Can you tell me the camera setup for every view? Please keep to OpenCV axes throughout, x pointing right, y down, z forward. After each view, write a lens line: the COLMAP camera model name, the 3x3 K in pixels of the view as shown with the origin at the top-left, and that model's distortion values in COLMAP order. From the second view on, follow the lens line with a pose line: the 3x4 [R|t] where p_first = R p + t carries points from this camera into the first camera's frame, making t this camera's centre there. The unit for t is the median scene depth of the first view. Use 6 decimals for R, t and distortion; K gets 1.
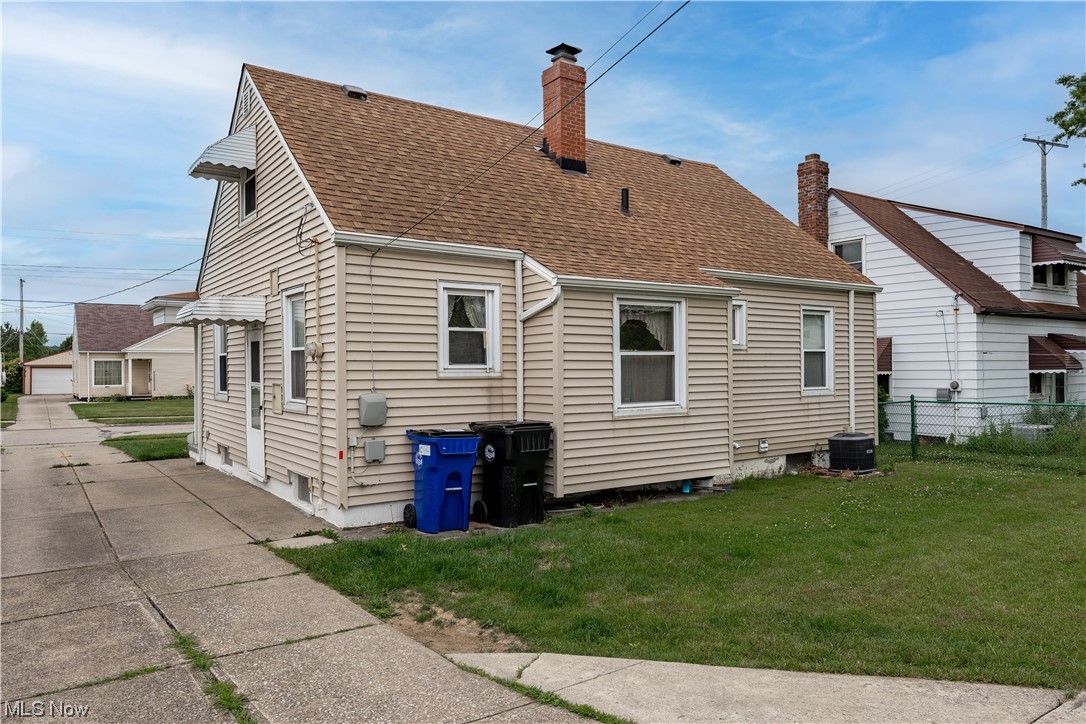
lens RADIAL K [[728.6, 0, 546.3], [0, 728.6, 368.0], [0, 0, 1]] dist [-0.000554, 0.001601]
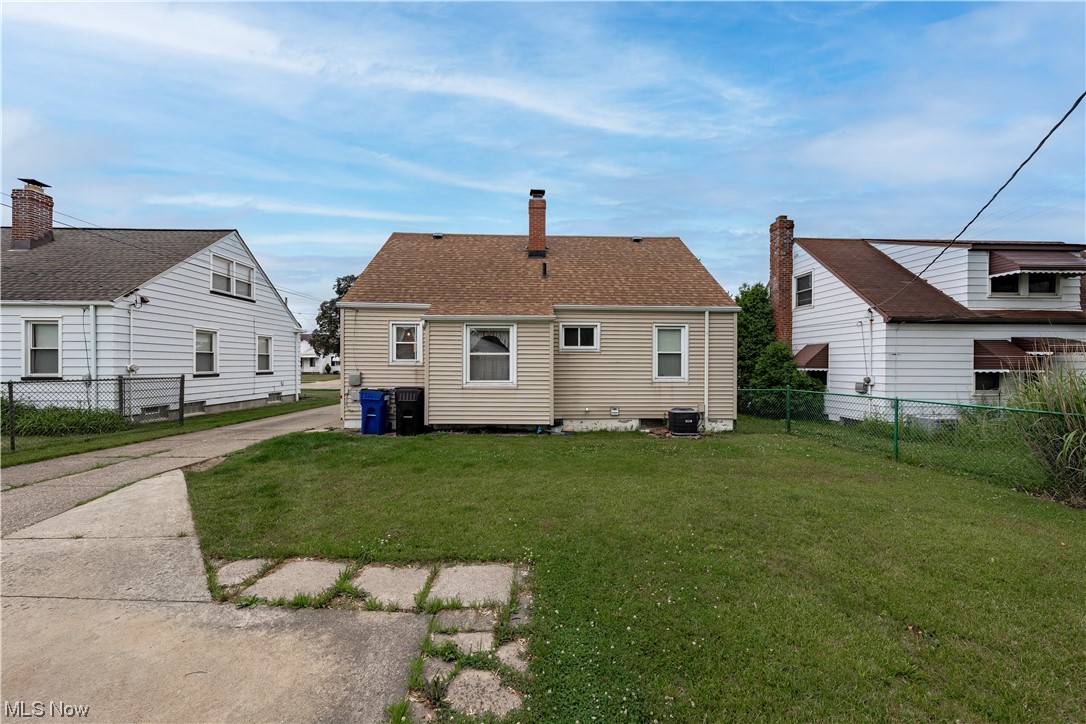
lens RADIAL K [[378.4, 0, 543.0], [0, 378.4, 362.0], [0, 0, 1]] dist [-0.000316, -0.000043]
pose [[0.846221, 0.009153, -0.532753, 0.434441], [-0.012270, 0.999922, -0.002310, 0.000716], [0.532690, 0.008491, 0.846268, 0.145727]]
